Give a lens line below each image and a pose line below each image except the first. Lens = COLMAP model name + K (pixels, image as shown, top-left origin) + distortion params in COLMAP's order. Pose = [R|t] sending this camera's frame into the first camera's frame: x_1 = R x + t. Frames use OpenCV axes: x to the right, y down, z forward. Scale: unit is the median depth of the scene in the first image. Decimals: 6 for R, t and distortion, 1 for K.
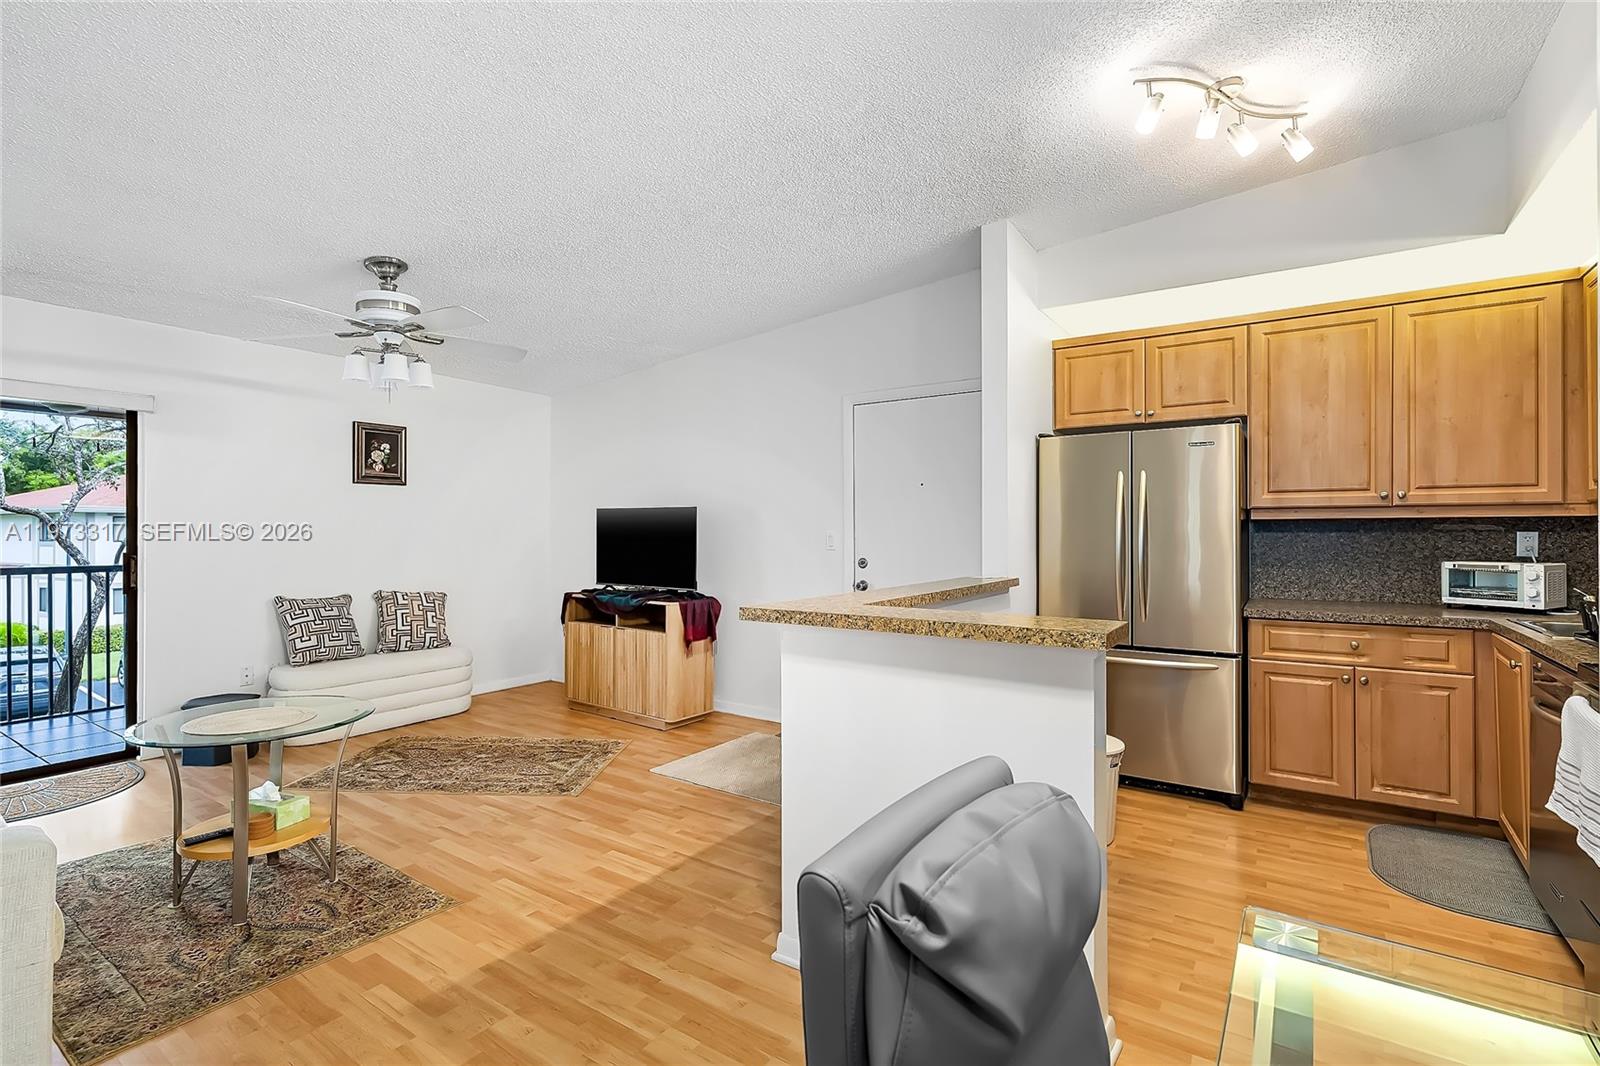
lens RADIAL K [[737.1, 0, 787.5], [0, 737.1, 529.8], [0, 0, 1]] dist [0.002436, 0.000280]
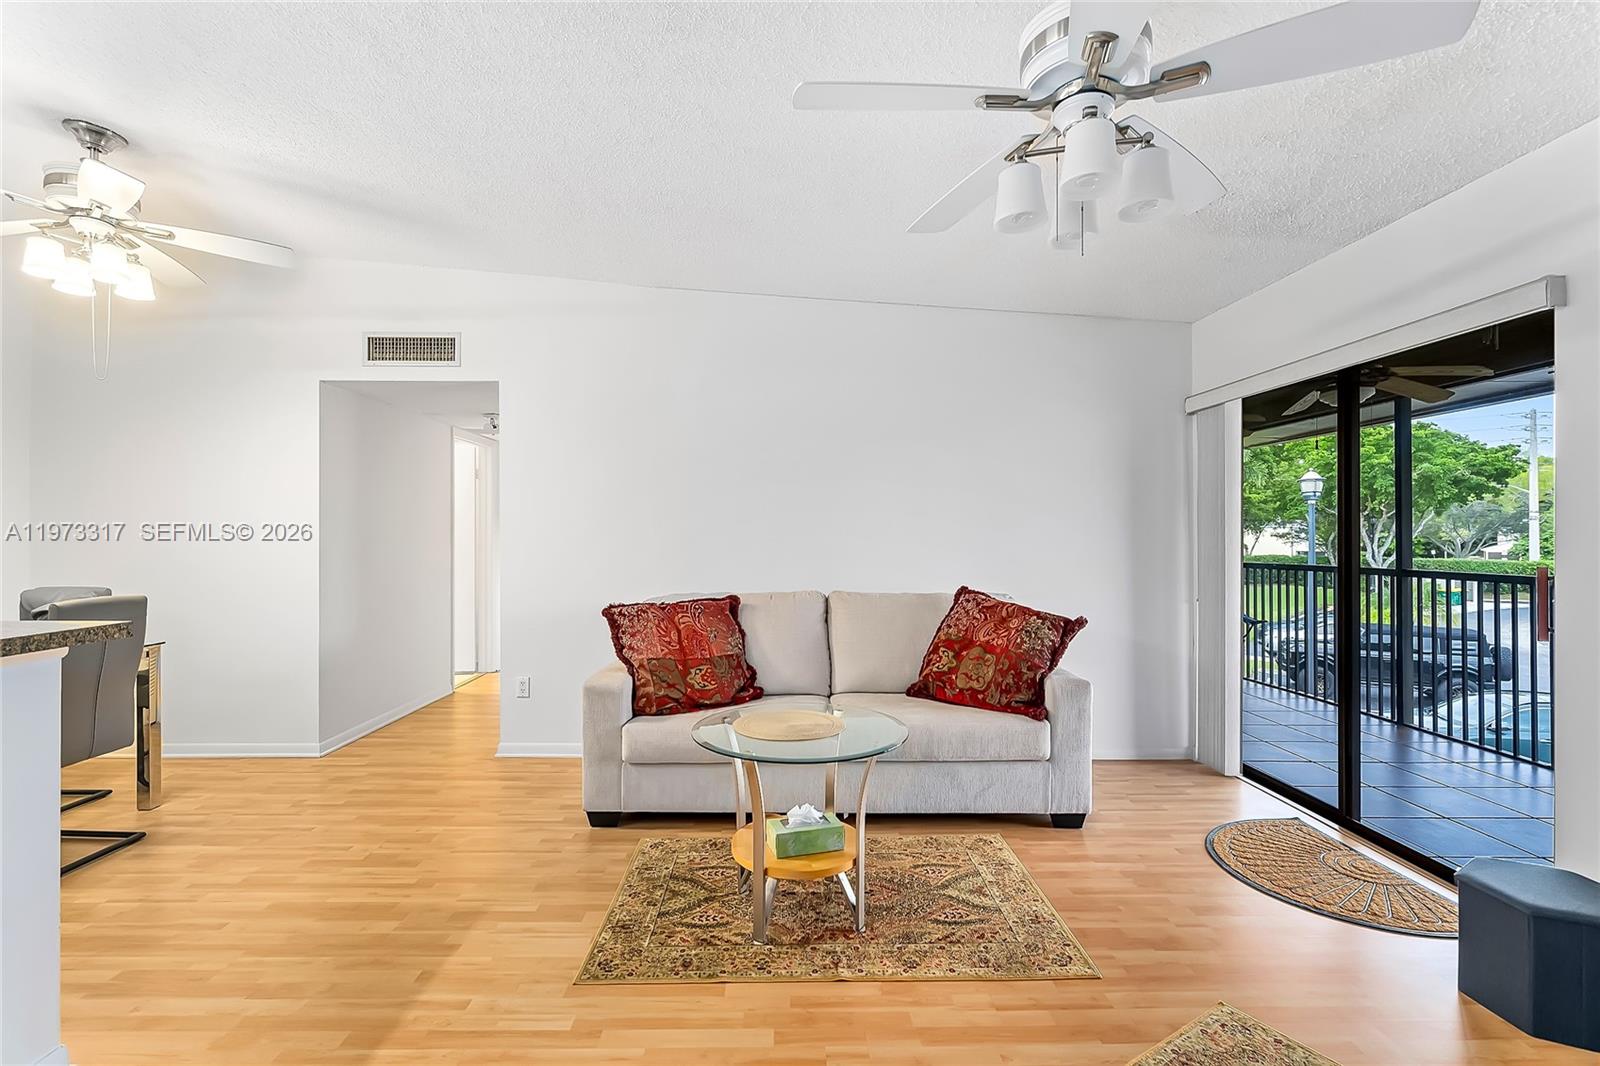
lens RADIAL K [[727.8, 0, 781.8], [0, 727.8, 537.0], [0, 0, 1]] dist [-0.003334, 0.000270]
pose [[-0.819932, 0.002111, -0.572456, -0.130595], [0.002866, 0.999996, -0.000418, 0.008698], [0.572453, -0.001983, -0.819935, 1.381979]]
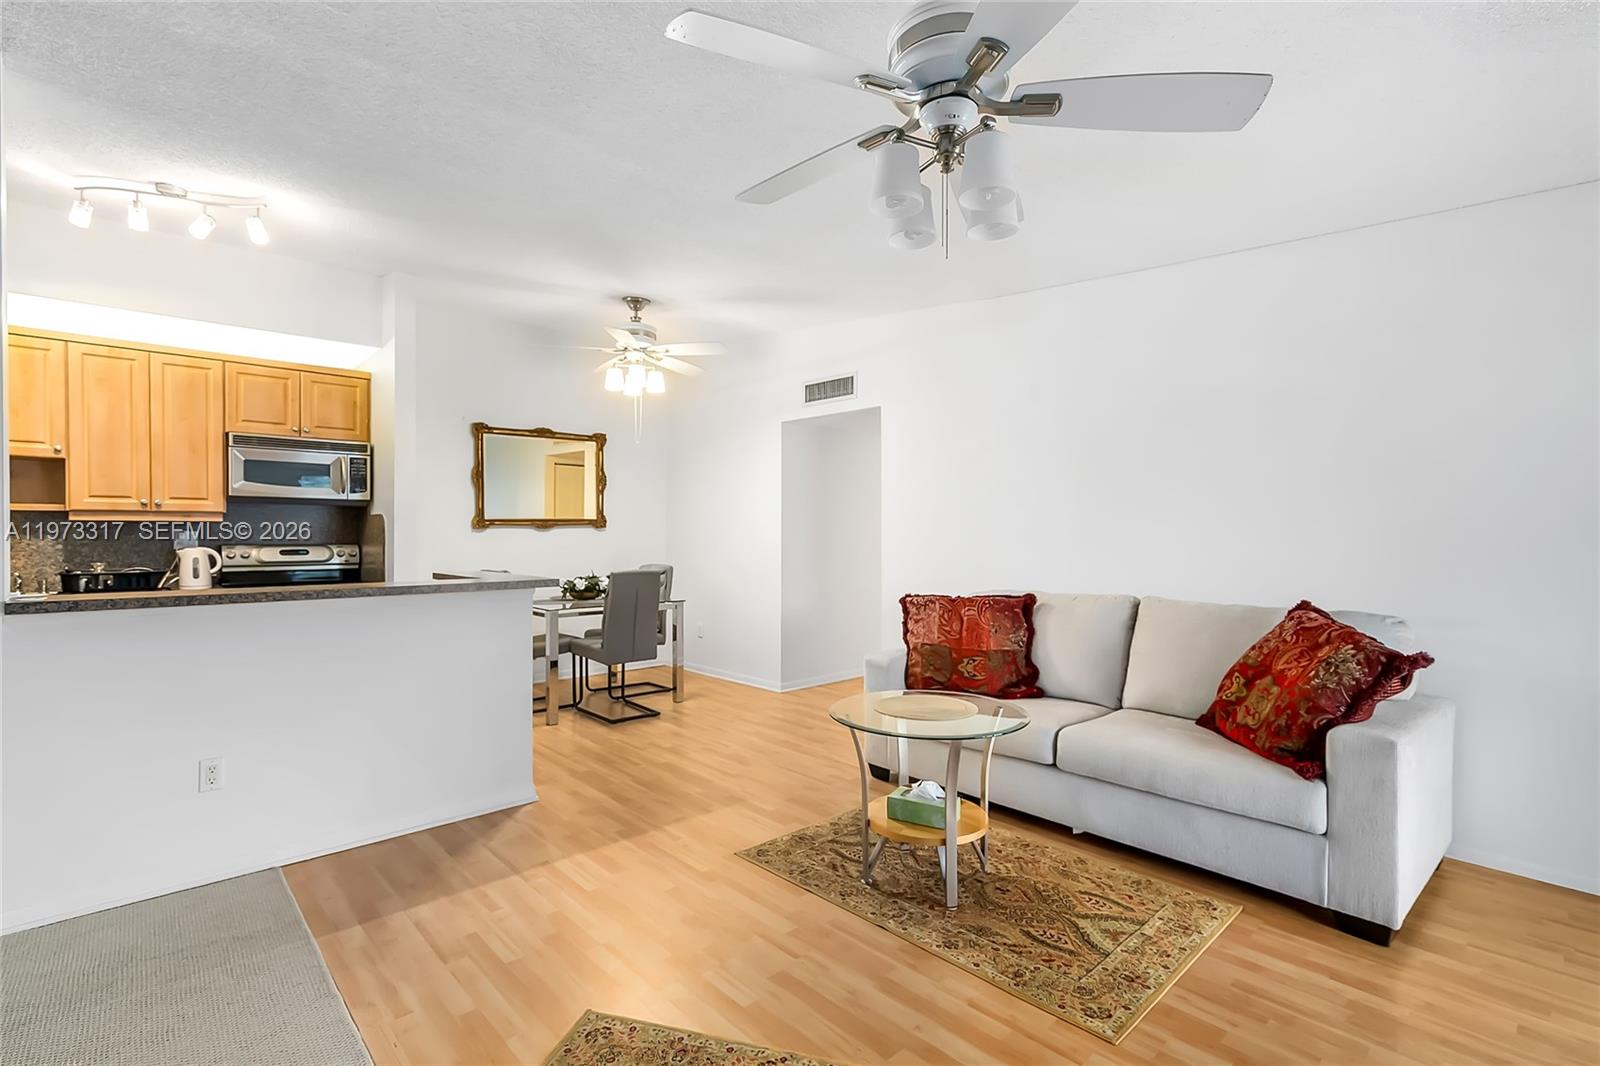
lens RADIAL K [[737.3, 0, 777.0], [0, 737.3, 538.3], [0, 0, 1]] dist [0.000855, 0.000485]
pose [[-0.972767, -0.000676, 0.231782, -0.592954], [0.000229, 0.999992, 0.003878, 0.007699], [-0.231783, 0.003825, -0.972760, 1.618927]]
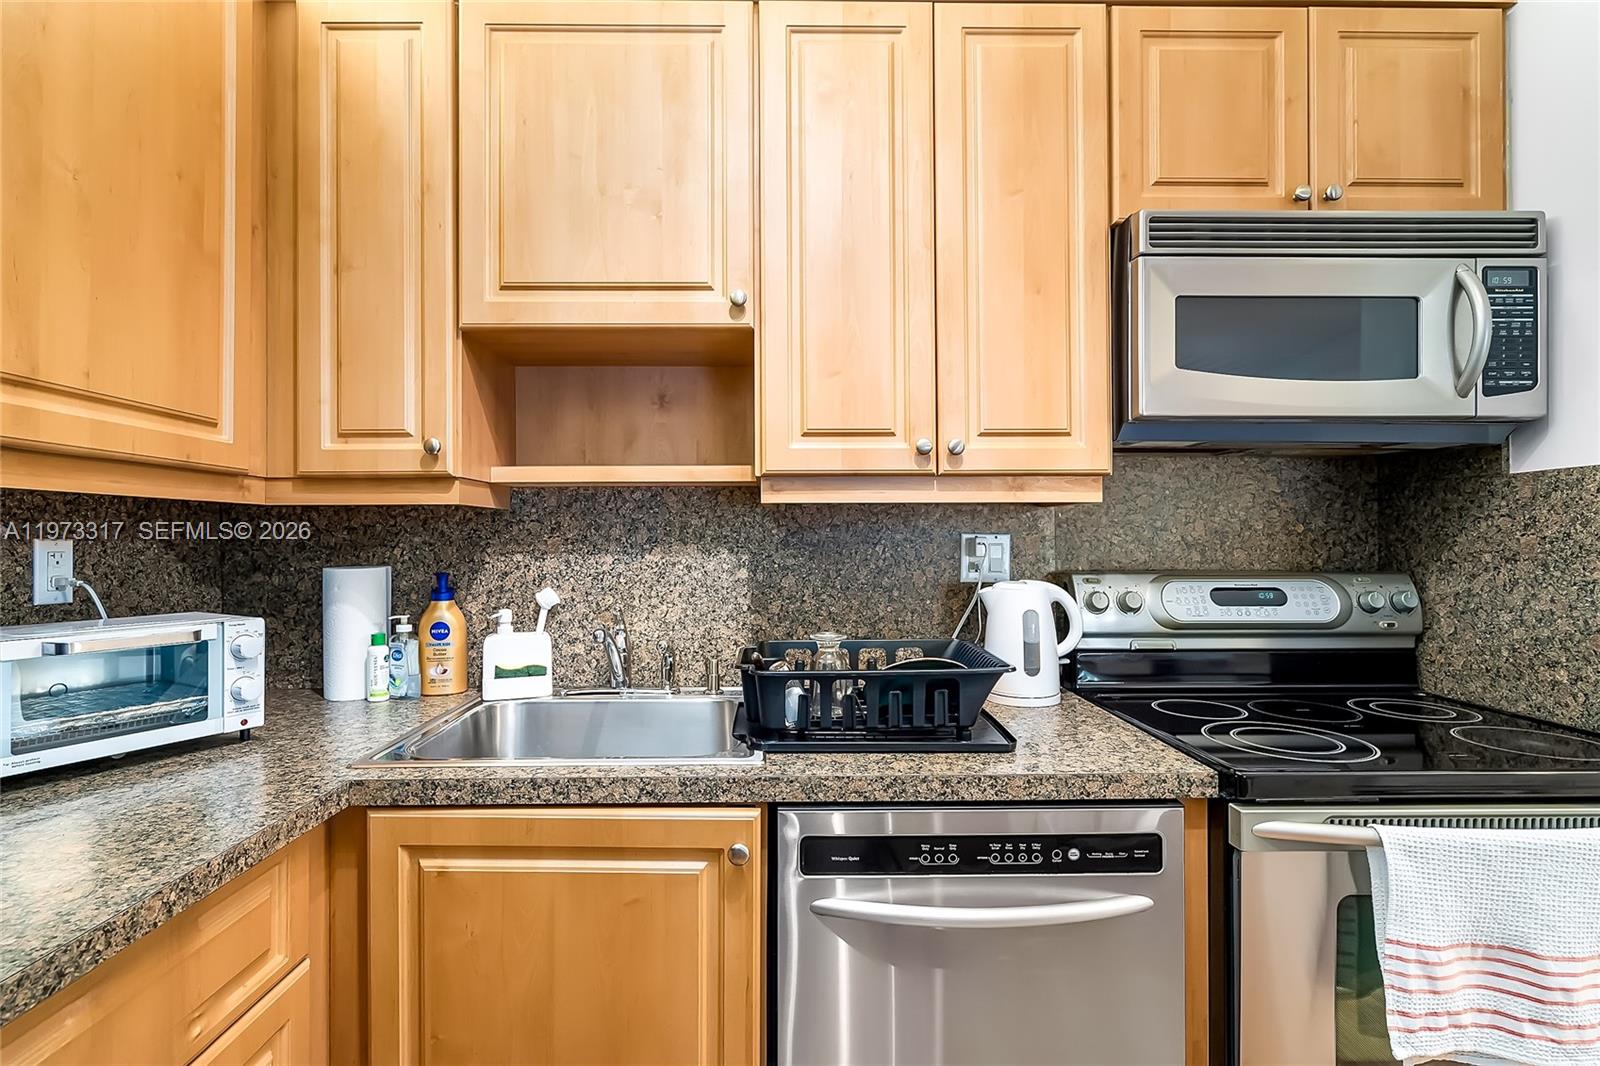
lens RADIAL K [[744.1, 0, 788.5], [0, 744.1, 532.6], [0, 0, 1]] dist [-0.002878, 0.000280]
pose [[-0.579011, 0.010782, 0.815248, 0.474395], [0.001659, 0.999926, -0.012047, 0.004449], [-0.815318, -0.005623, -0.578987, 0.935038]]
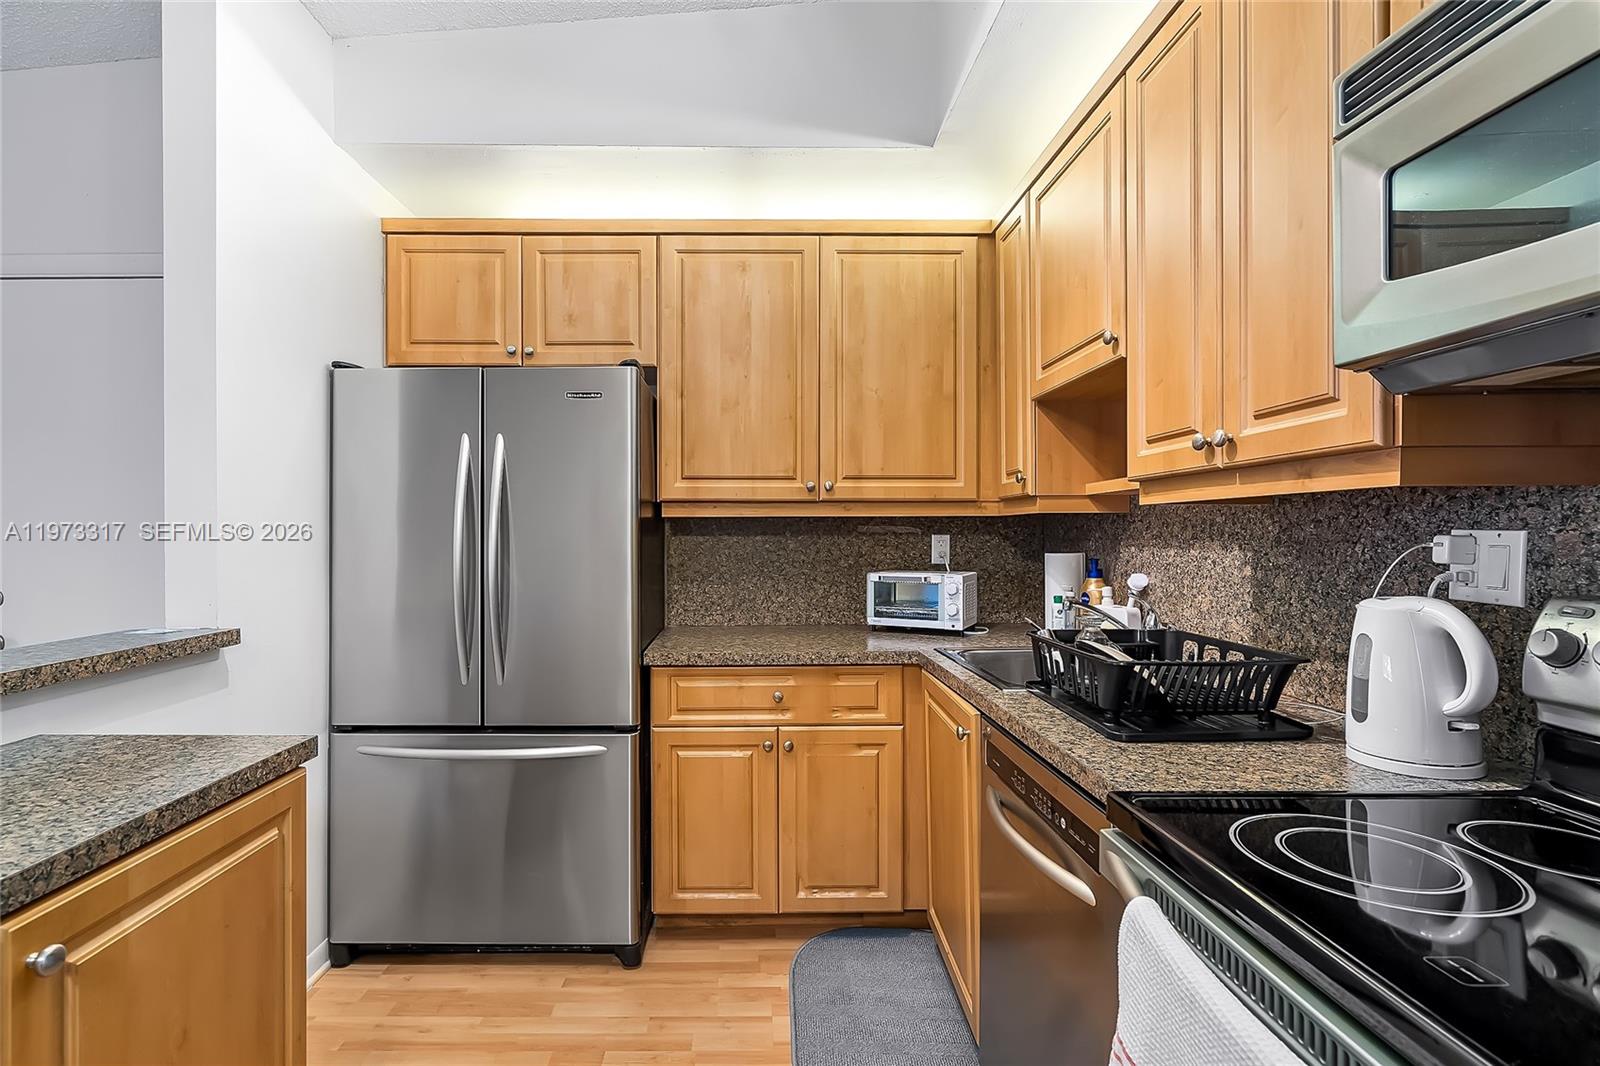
lens RADIAL K [[755.5, 0, 750.3], [0, 755.5, 539.0], [0, 0, 1]] dist [-0.003585, 0.000312]
pose [[0.824001, -0.003629, 0.566577, 0.333330], [-0.000868, 0.999970, 0.007669, 0.001018], [-0.566588, -0.006811, 0.823973, 0.415703]]
